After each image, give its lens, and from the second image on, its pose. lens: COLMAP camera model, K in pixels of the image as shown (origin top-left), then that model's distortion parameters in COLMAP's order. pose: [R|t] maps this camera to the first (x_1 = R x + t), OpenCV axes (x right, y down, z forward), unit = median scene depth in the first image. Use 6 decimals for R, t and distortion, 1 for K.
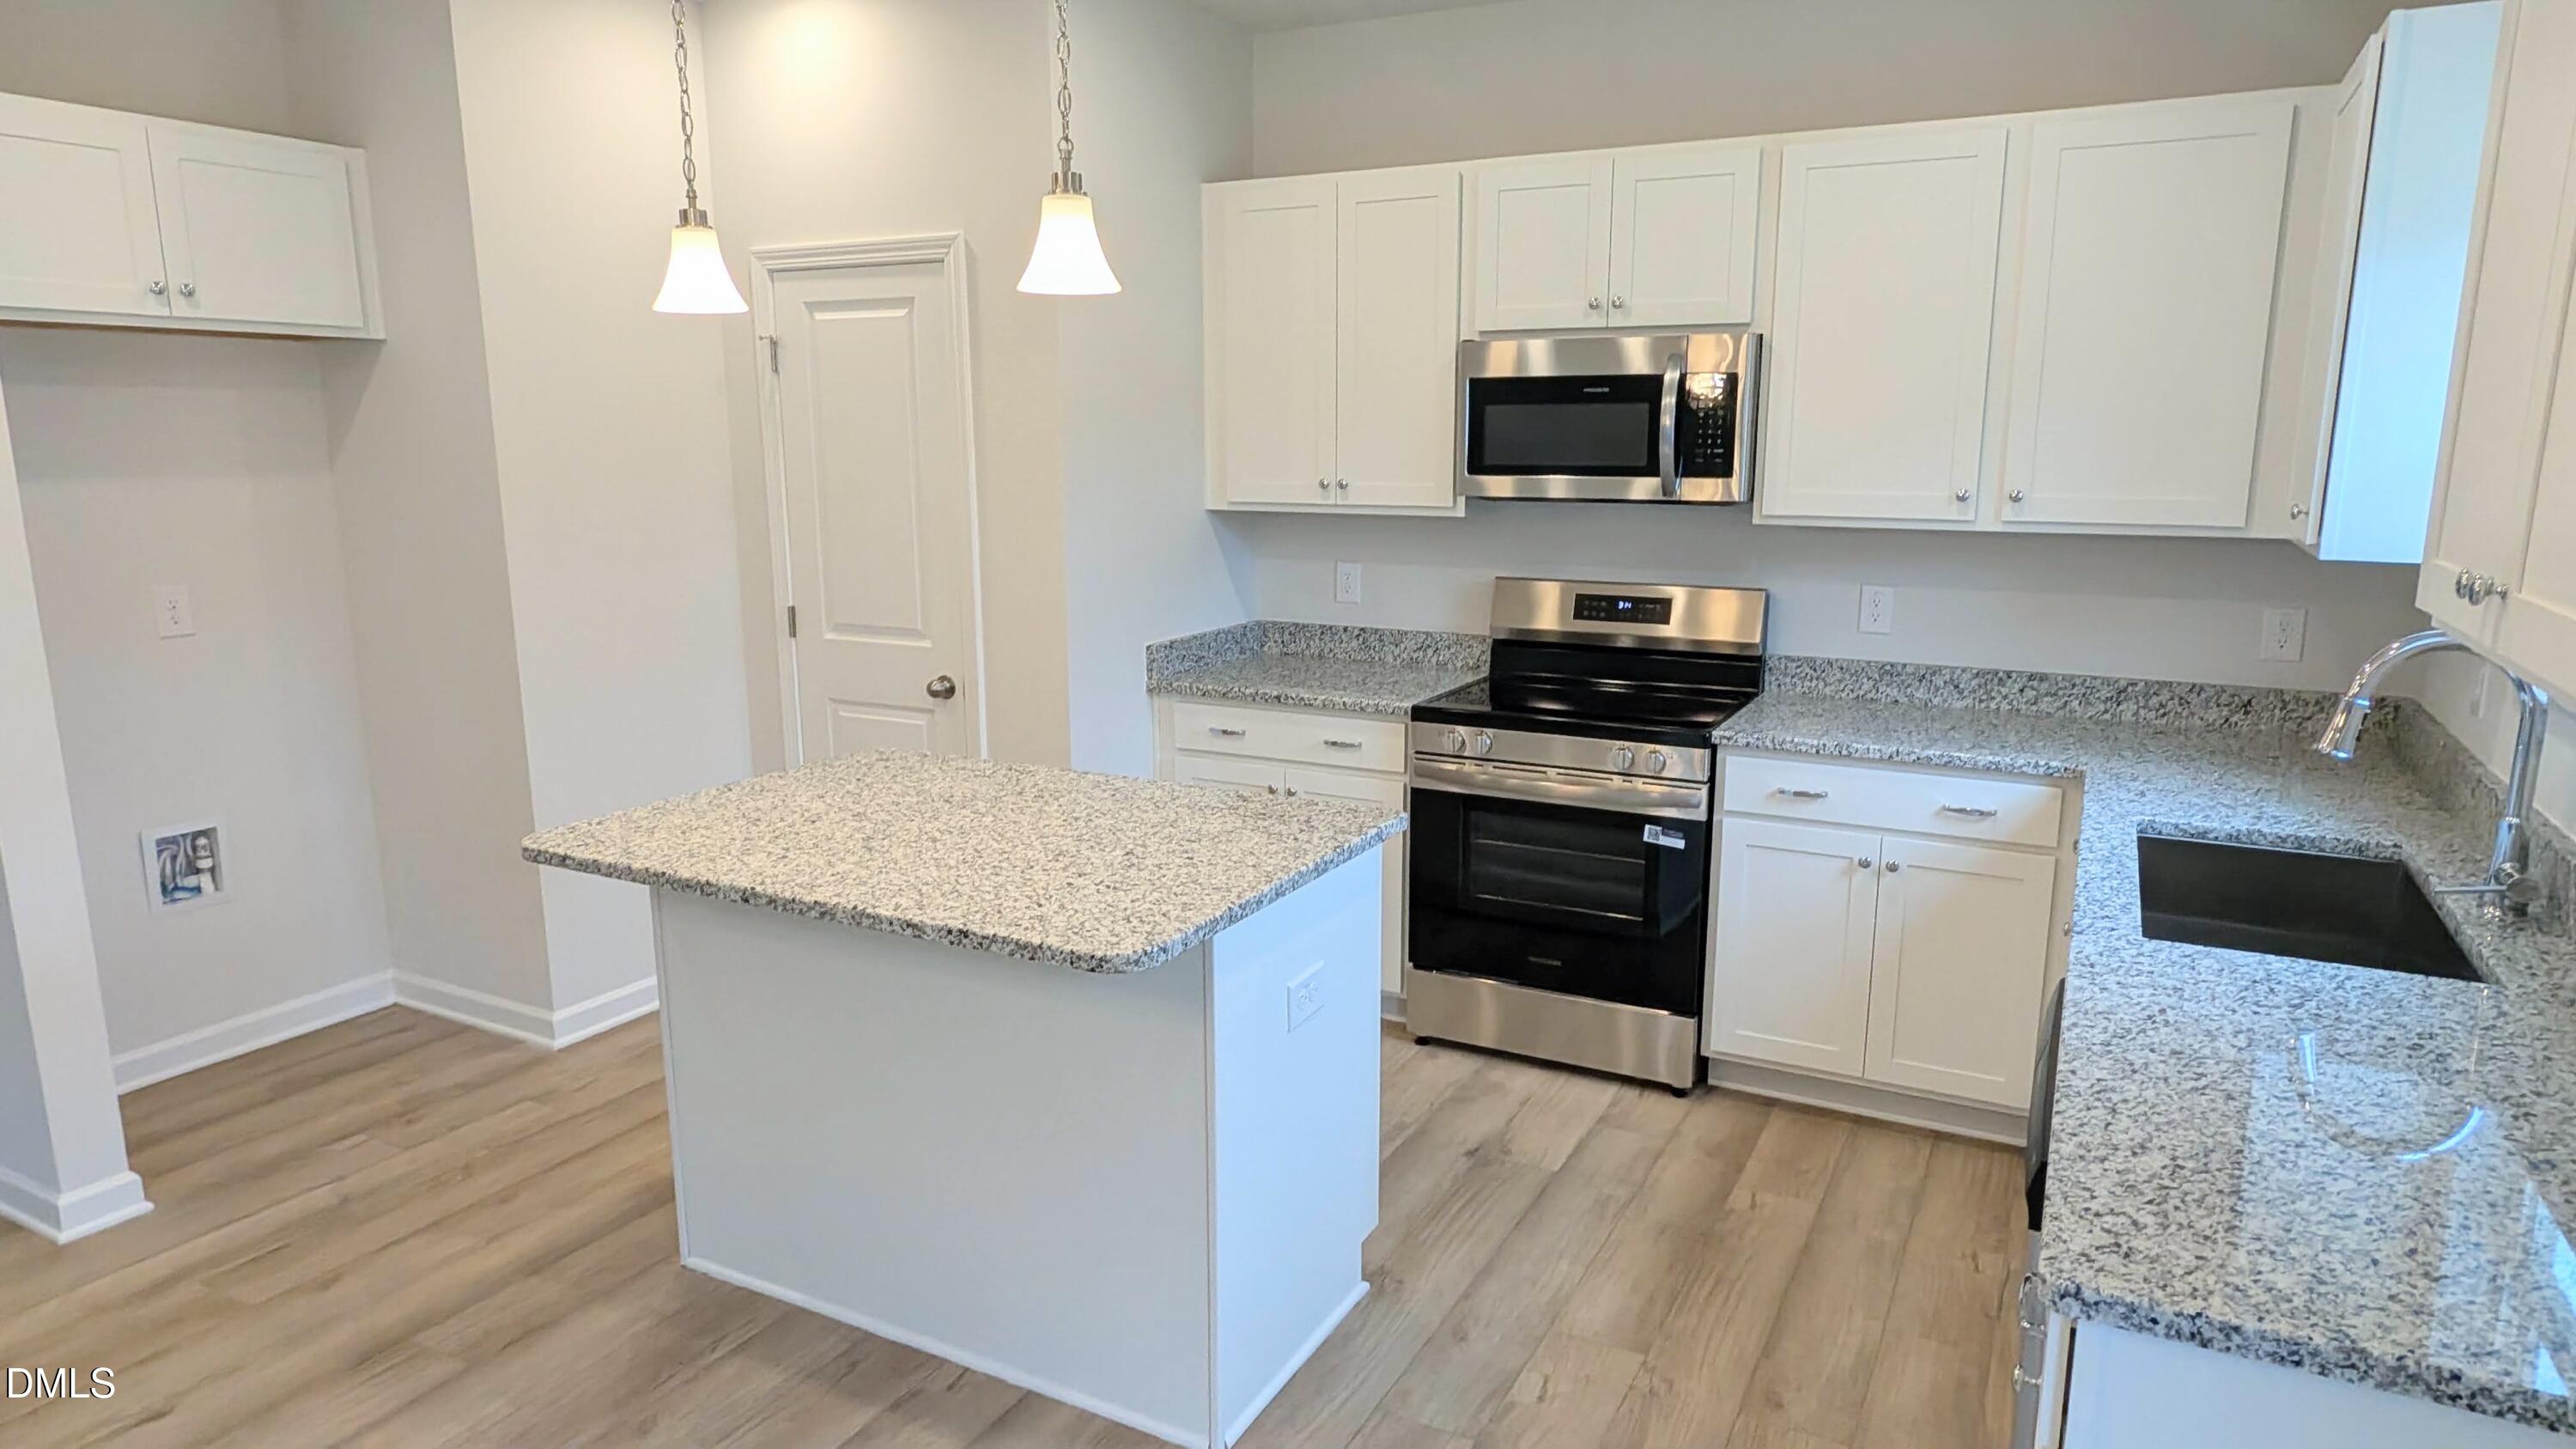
lens RADIAL K [[1514.0, 0, 1297.7], [0, 1514.0, 724.5], [0, 0, 1]] dist [0.010069, -0.000511]
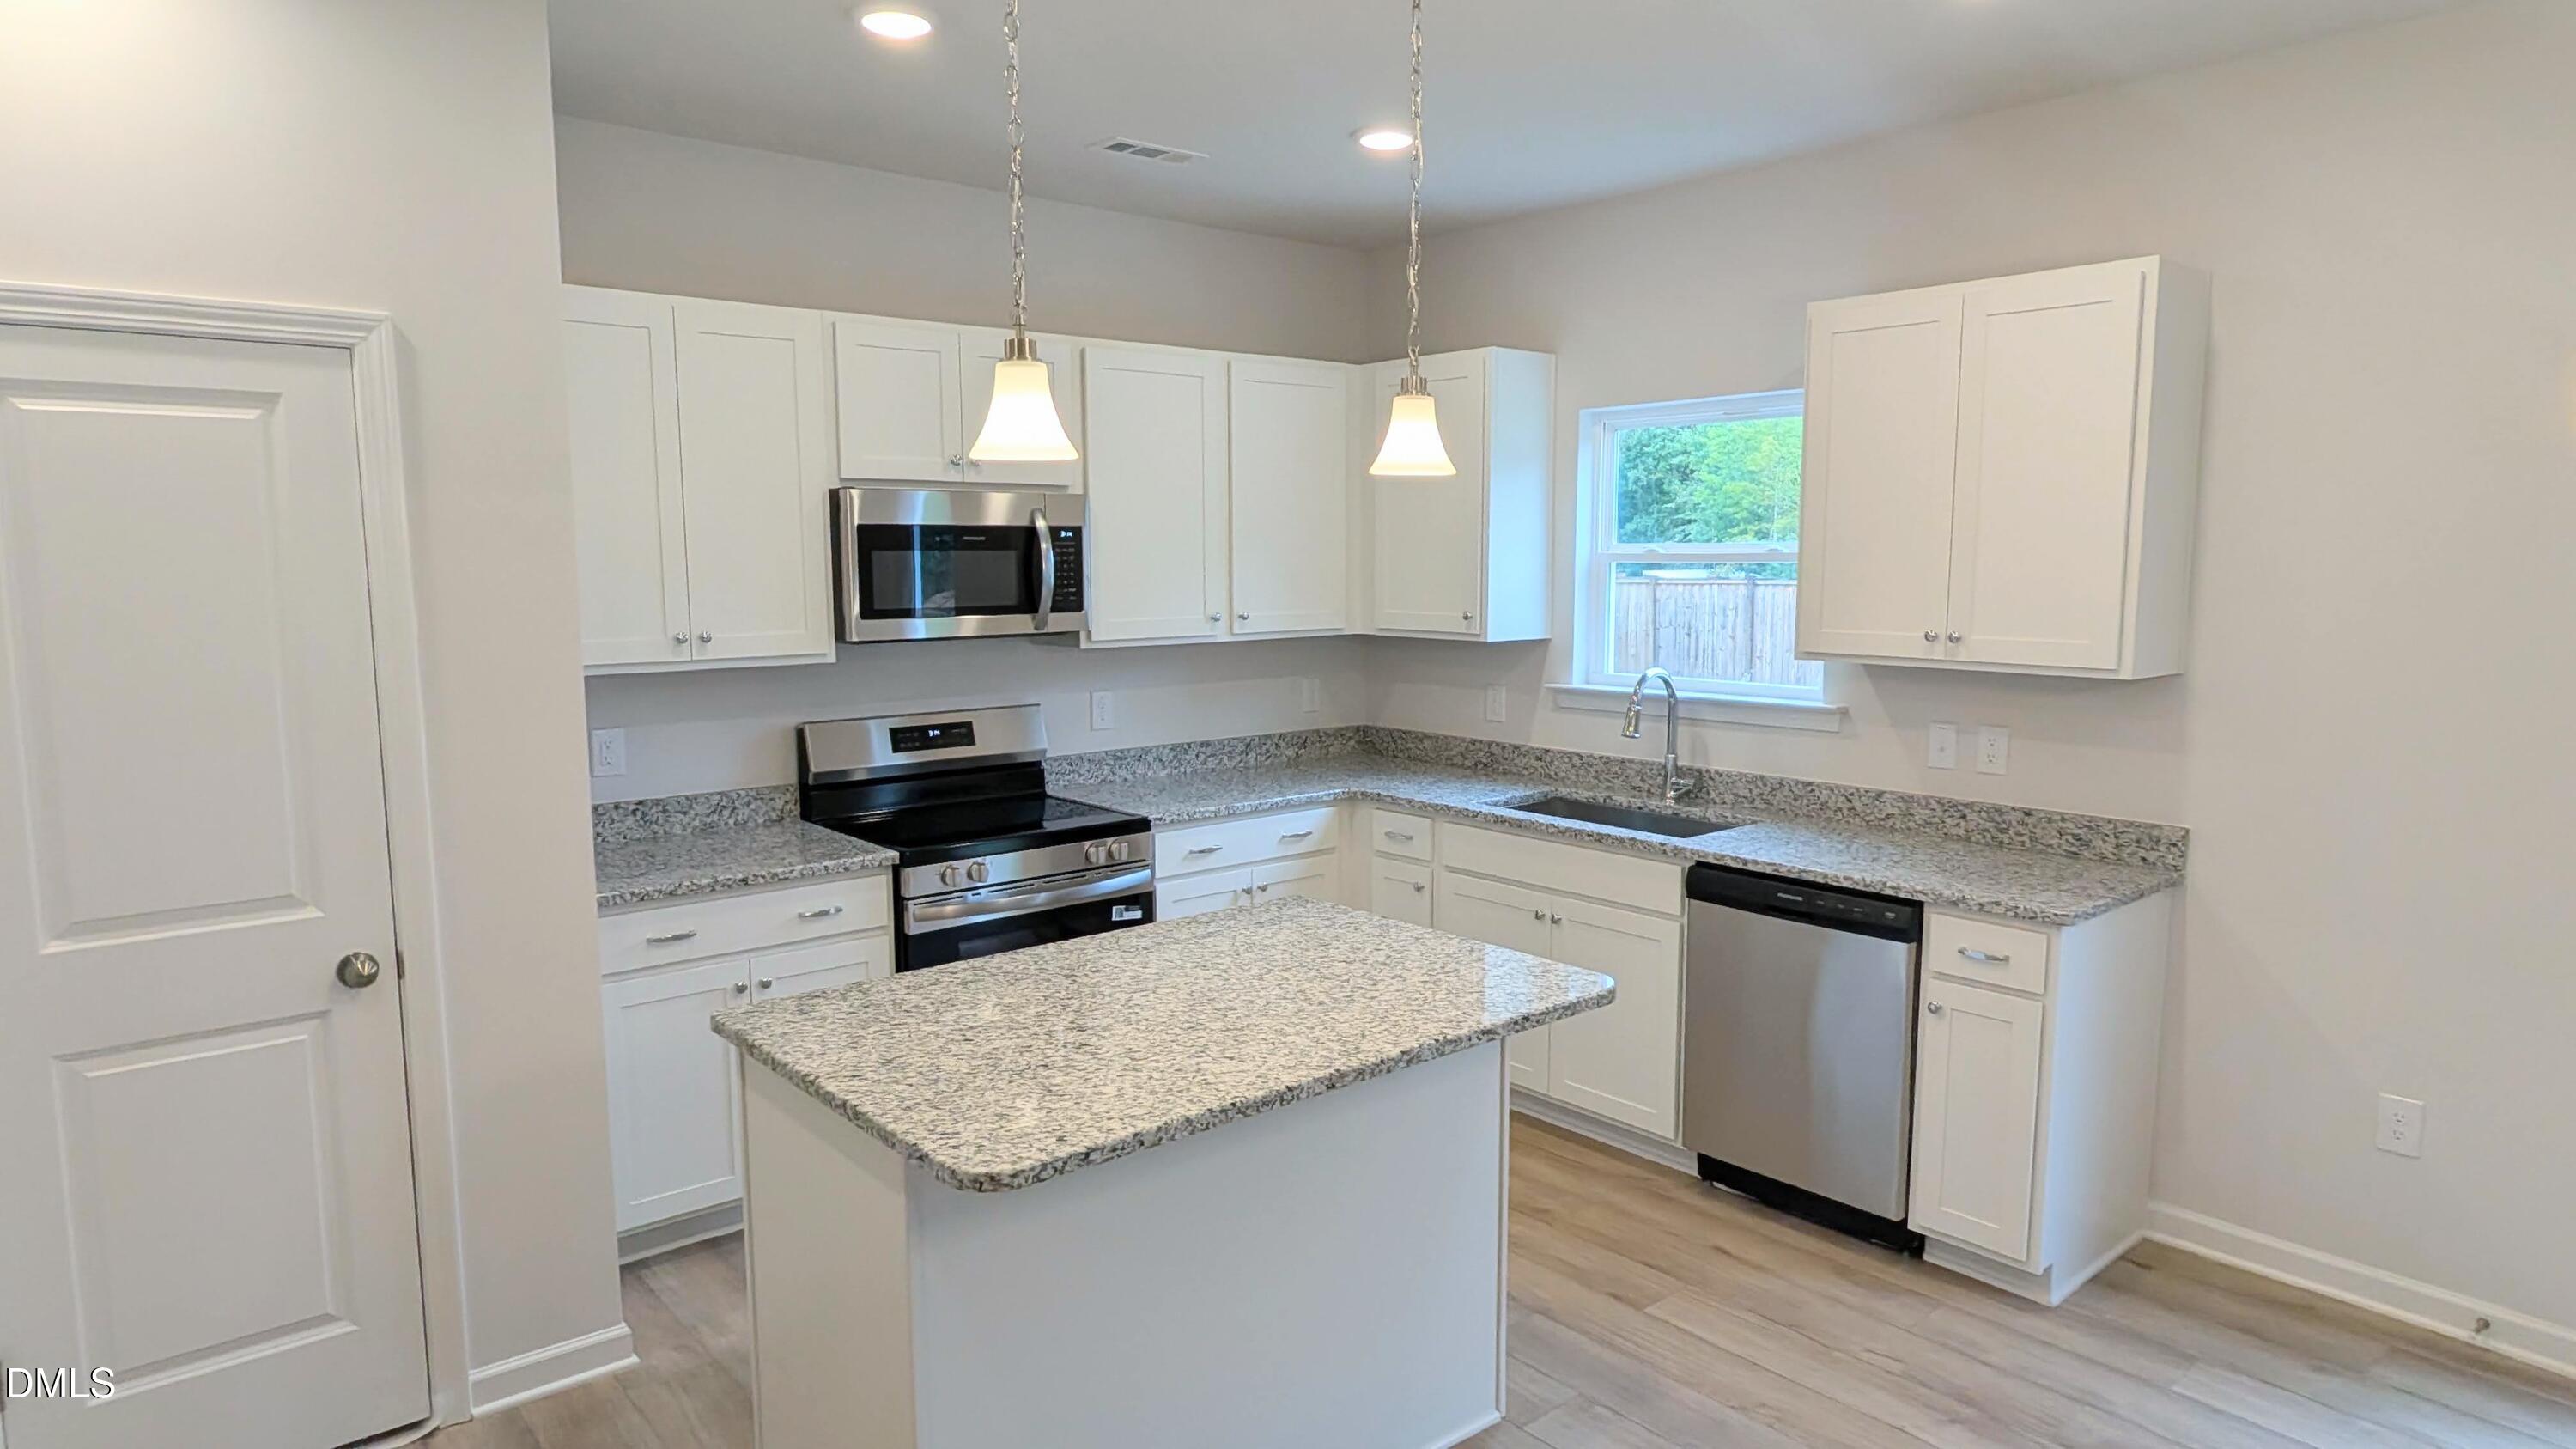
lens RADIAL K [[1514.0, 0, 1295.3], [0, 1514.0, 727.2], [0, 0, 1]] dist [0.010069, -0.000511]
pose [[0.379237, -0.111461, 0.918562, -0.741680], [0.181633, 0.982372, 0.044216, -0.091770], [-0.907298, 0.150073, 0.392797, 0.375042]]
